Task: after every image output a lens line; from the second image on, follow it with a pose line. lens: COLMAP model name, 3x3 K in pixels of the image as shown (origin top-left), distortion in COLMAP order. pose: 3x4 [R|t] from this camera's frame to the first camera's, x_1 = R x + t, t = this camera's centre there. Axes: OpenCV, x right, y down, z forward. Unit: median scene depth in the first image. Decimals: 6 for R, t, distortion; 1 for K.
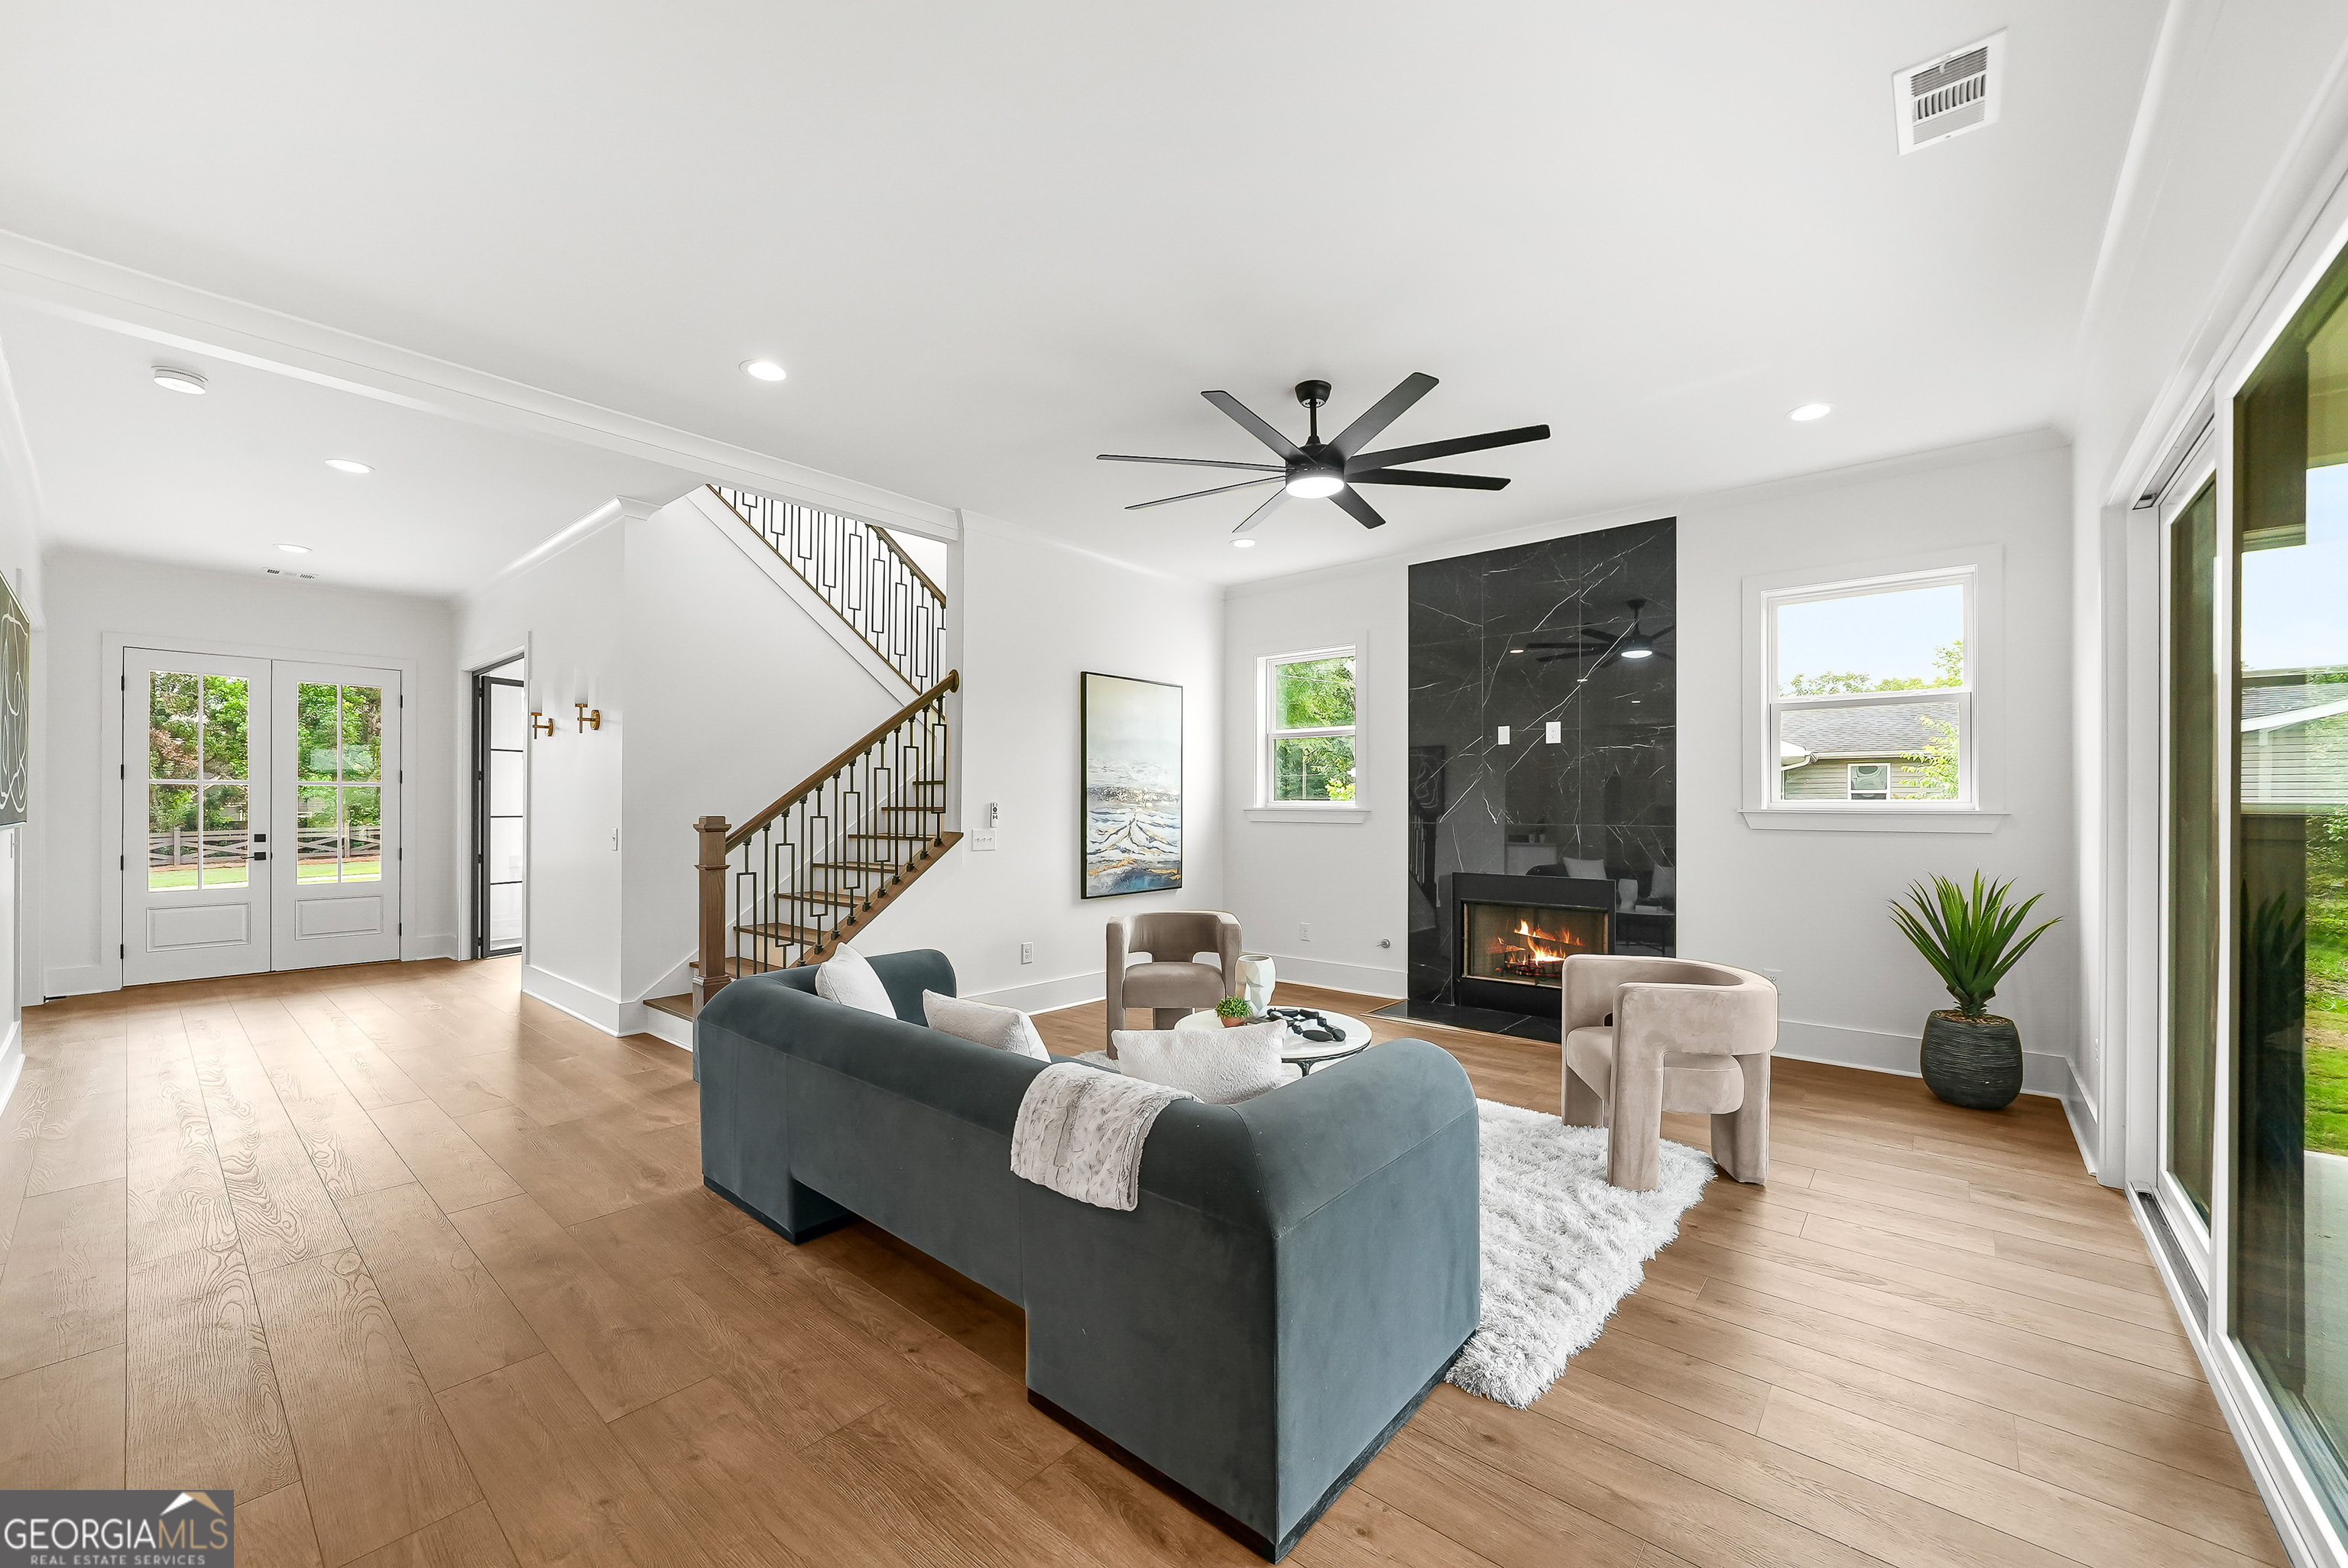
lens RADIAL K [[911.4, 0, 1171.0], [0, 911.4, 803.3], [0, 0, 1]] dist [-0.008228, 0.002561]
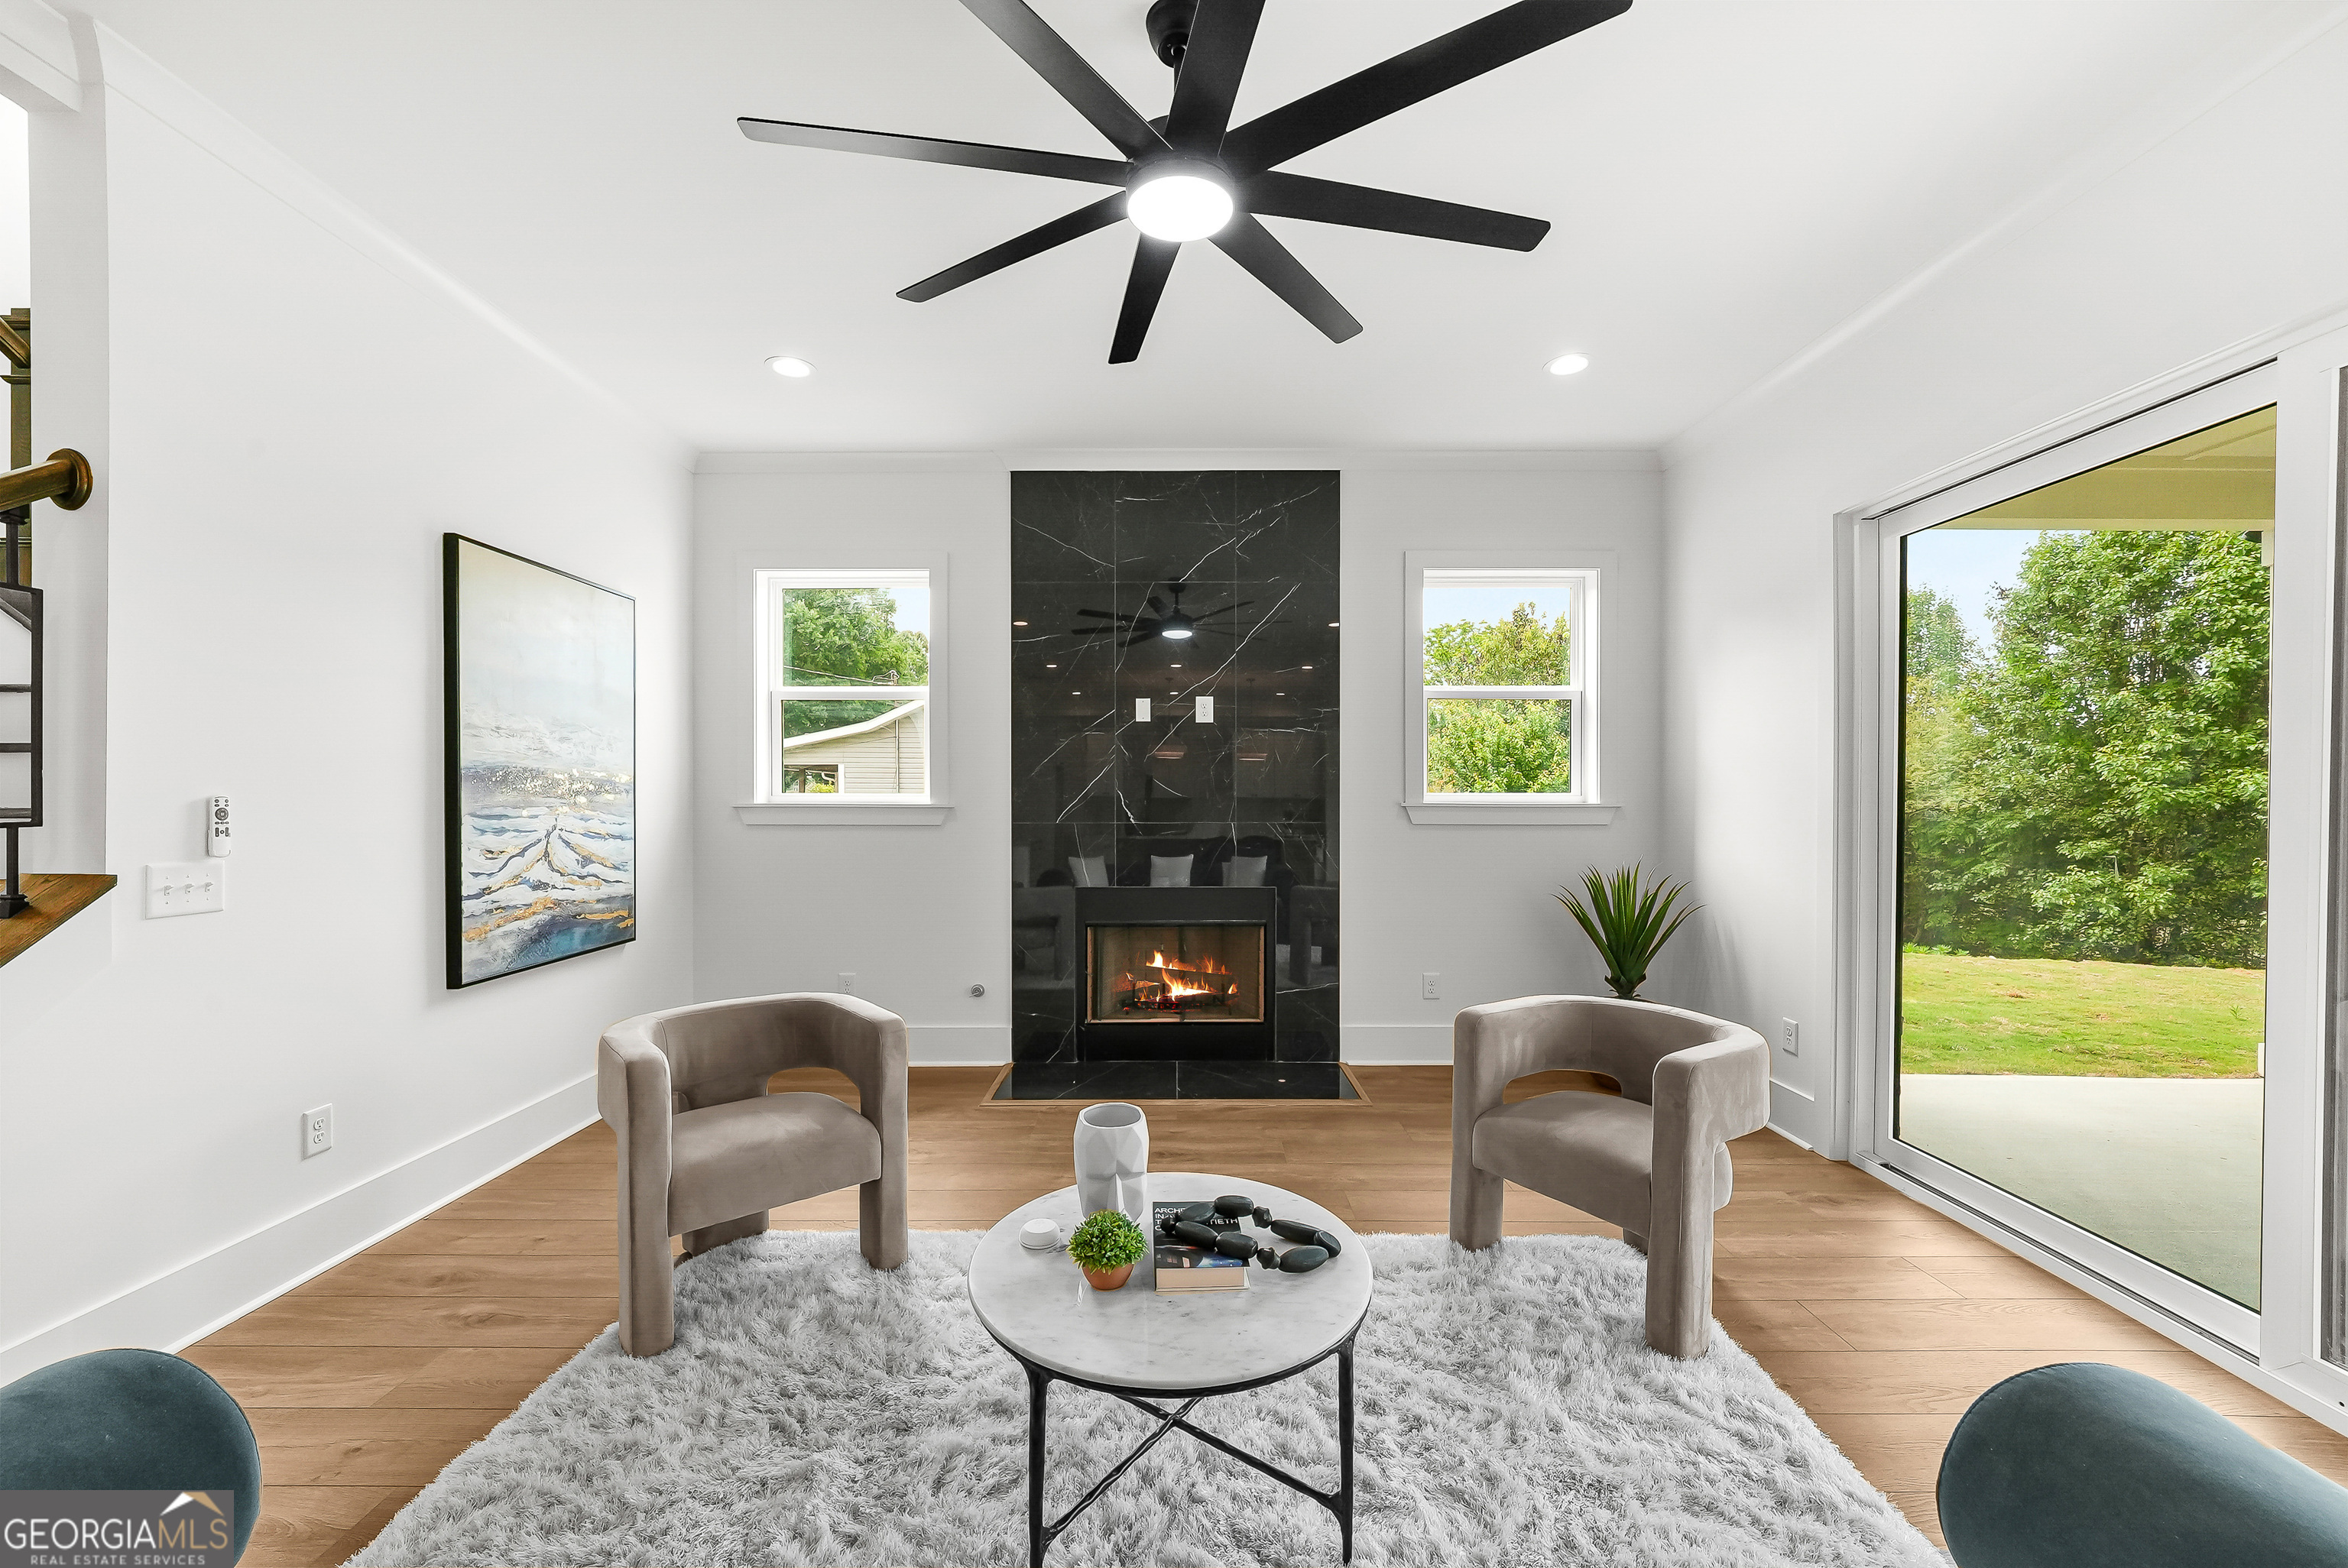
lens RADIAL K [[911.4, 0, 1175.2], [0, 911.4, 802.9], [0, 0, 1]] dist [-0.008228, 0.002561]
pose [[0.758538, -0.006277, 0.651599, -0.120316], [0.001311, 0.999966, 0.008108, -0.000708], [-0.651628, -0.005296, 0.758520, 0.365153]]
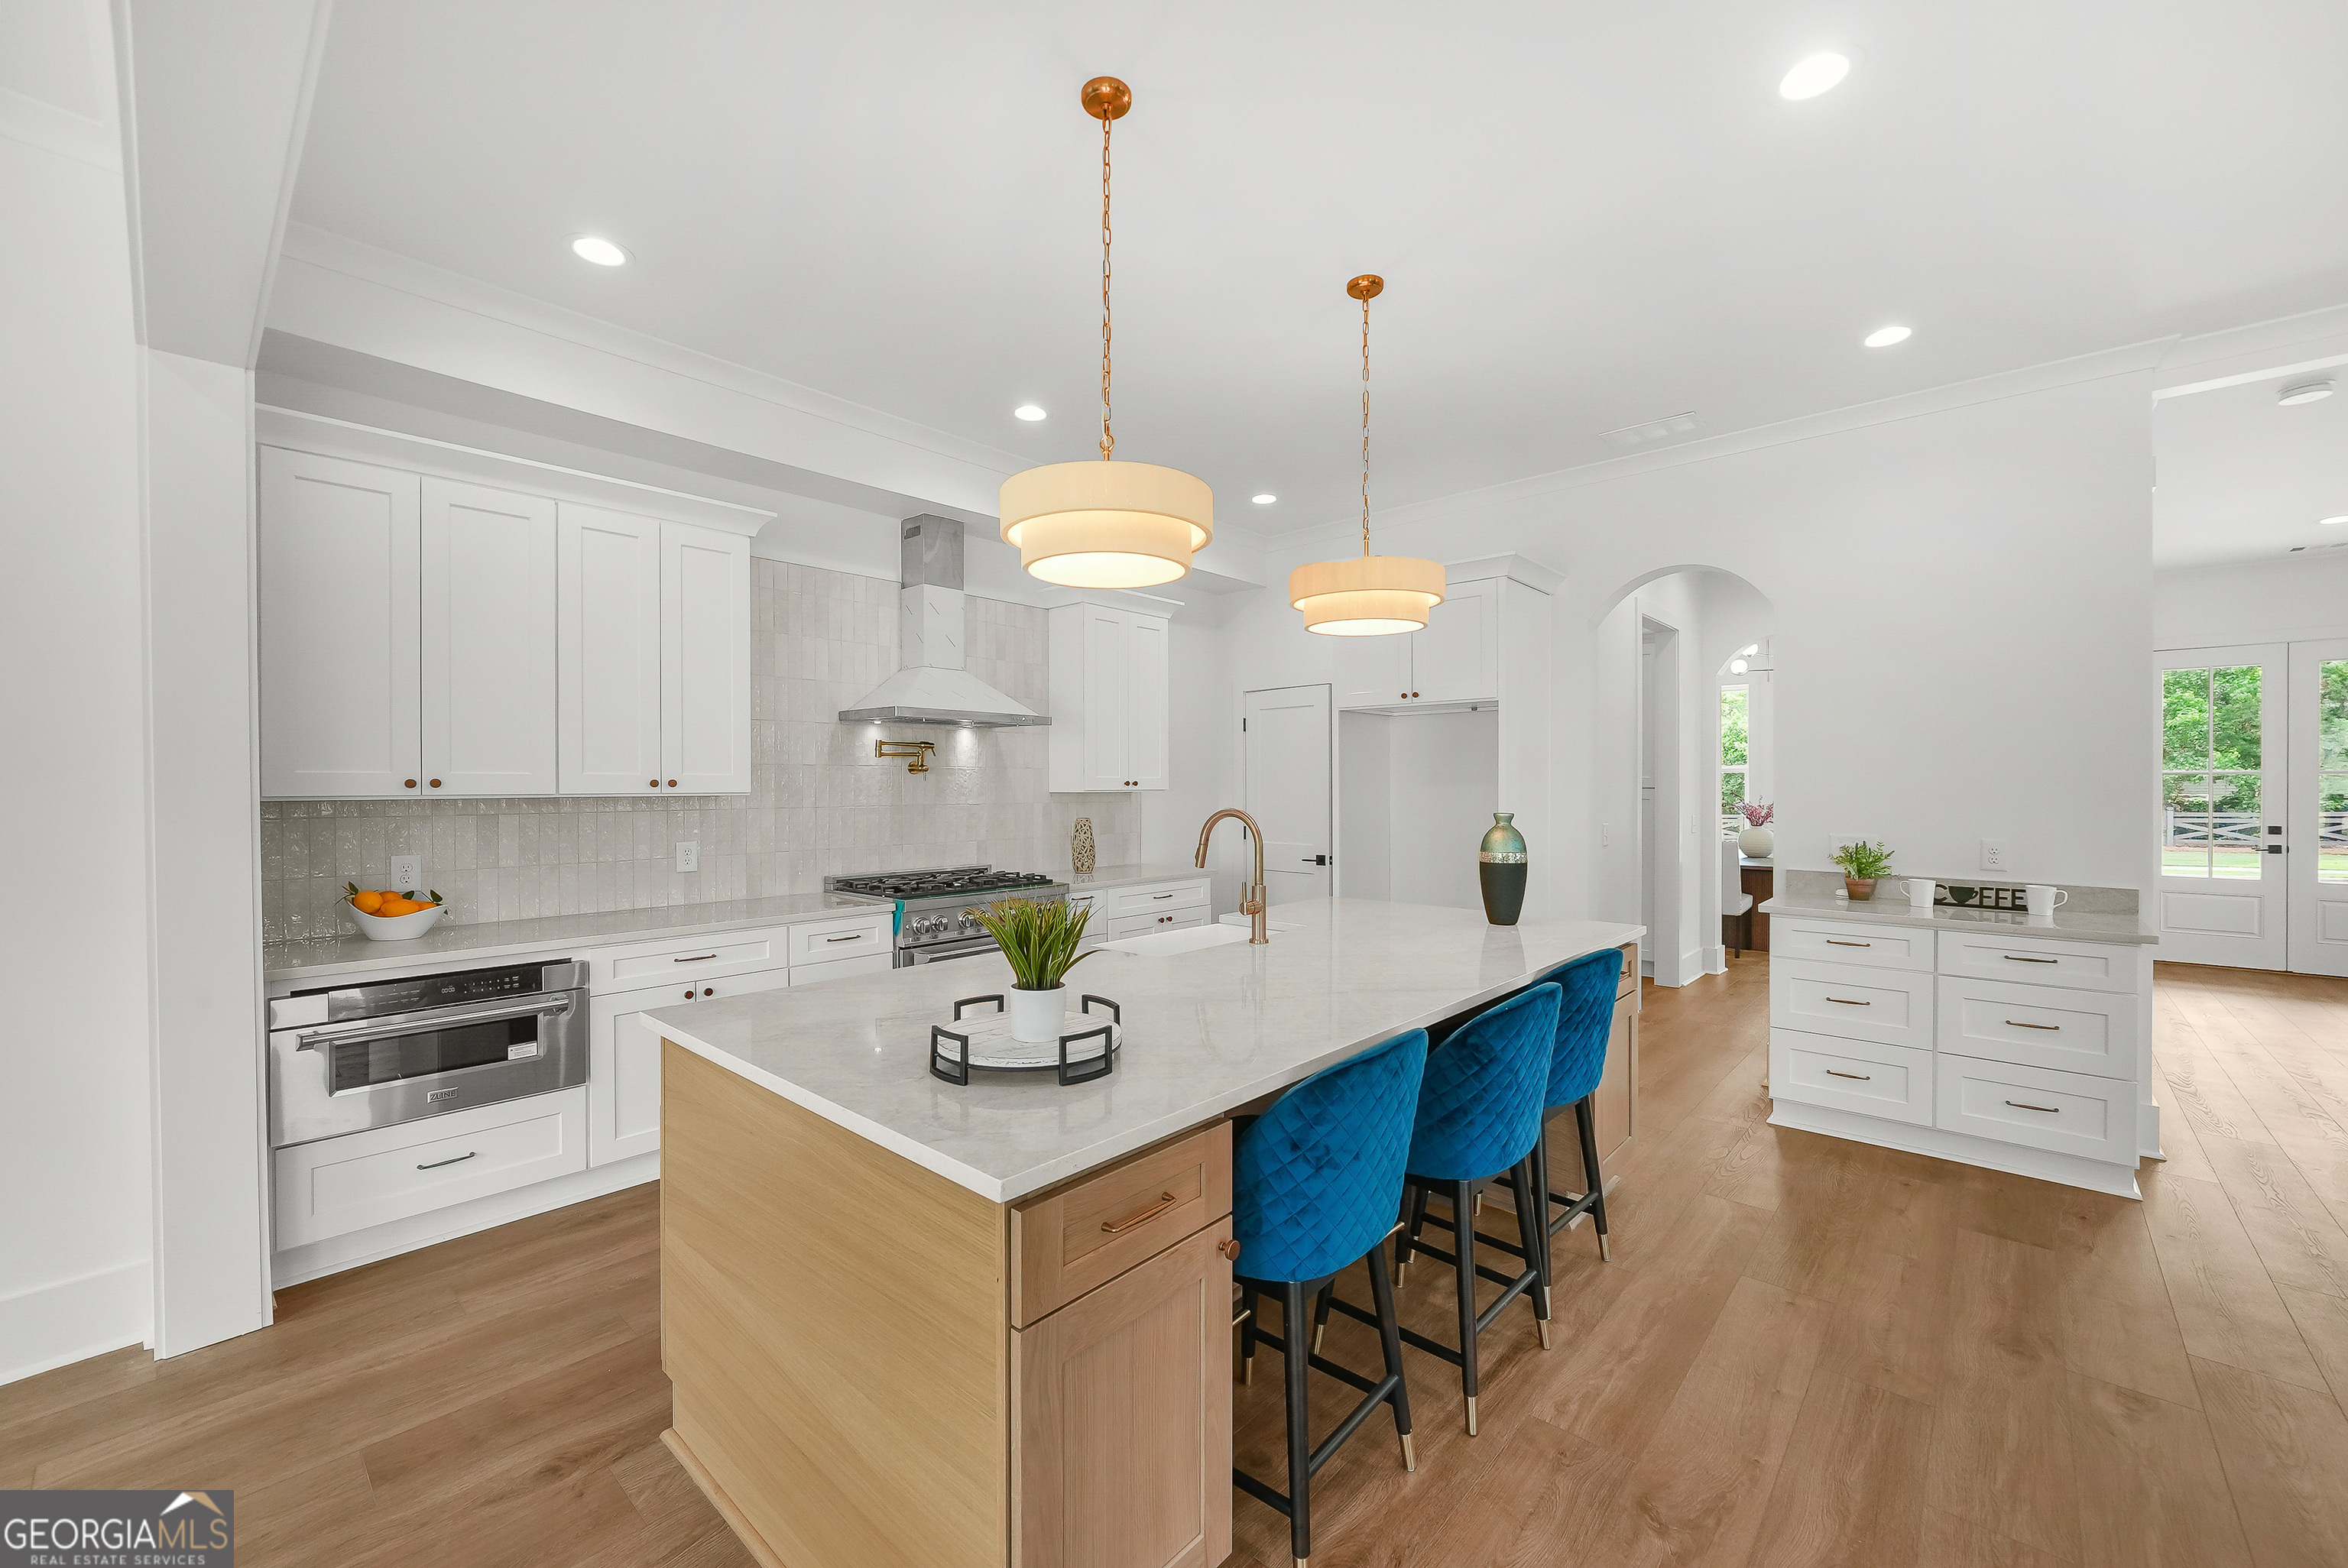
lens RADIAL K [[931.0, 0, 1192.5], [0, 931.0, 792.2], [0, 0, 1]] dist [-0.005184, 0.000943]
pose [[-0.015885, 0.008100, -0.999841, -0.010175], [0.001084, 0.999967, 0.008084, -0.012657], [0.999873, -0.000956, -0.015893, -0.150268]]
